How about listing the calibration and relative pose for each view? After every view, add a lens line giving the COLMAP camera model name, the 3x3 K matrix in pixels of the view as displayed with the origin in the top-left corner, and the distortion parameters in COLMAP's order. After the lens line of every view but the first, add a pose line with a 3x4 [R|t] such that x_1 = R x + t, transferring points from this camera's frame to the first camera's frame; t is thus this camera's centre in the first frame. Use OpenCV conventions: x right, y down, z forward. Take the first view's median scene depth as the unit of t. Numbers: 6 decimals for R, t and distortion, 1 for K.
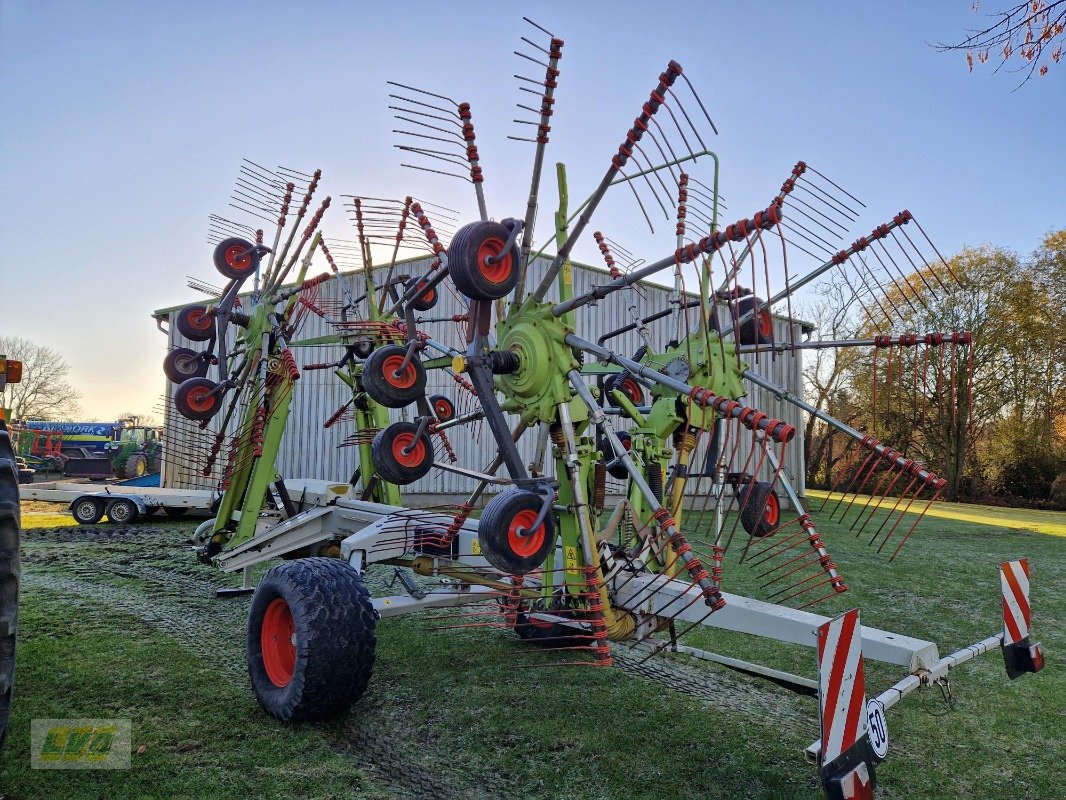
lens RADIAL K [[746.7, 0, 528.5], [0, 746.7, 379.6], [0, 0, 1]] dist [0.082611, -0.080147]
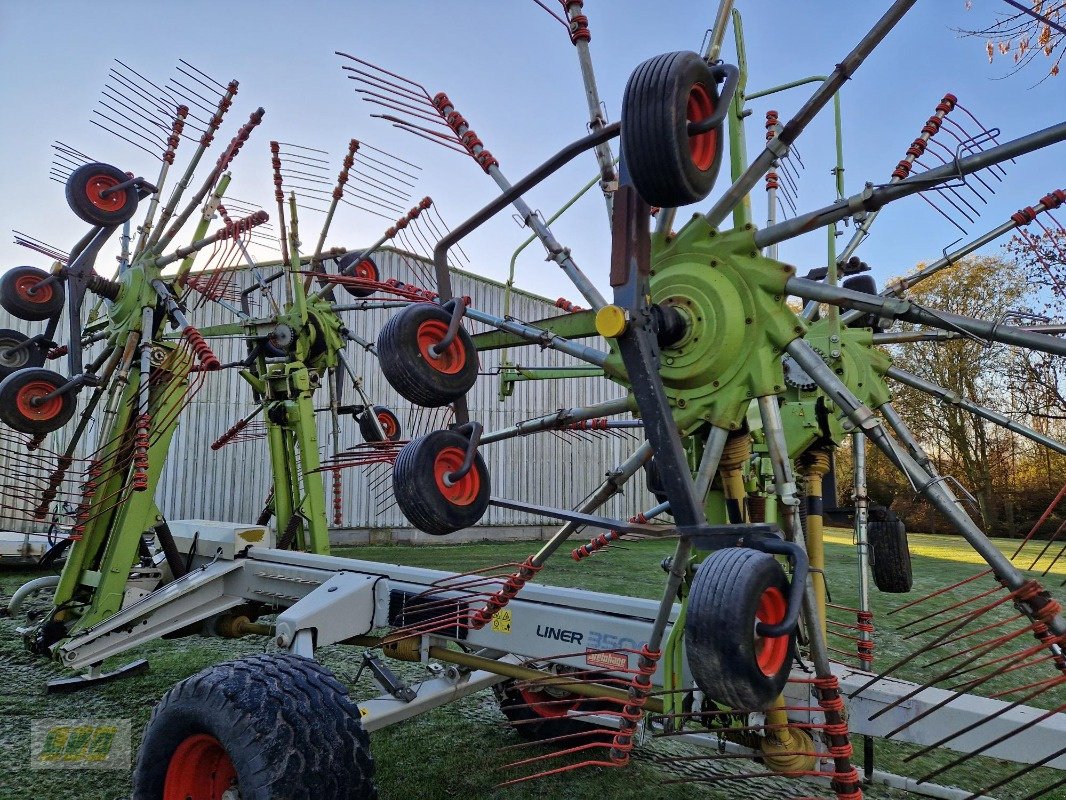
lens RADIAL K [[714.5, 0, 529.1], [0, 714.5, 395.1], [0, 0, 1]] dist [0.080989, -0.070669]
pose [[0.975512, 0.020408, 0.218996, -0.154957], [-0.015544, 0.999593, -0.023909, 0.027913], [-0.219395, 0.019920, 0.975433, 0.286013]]
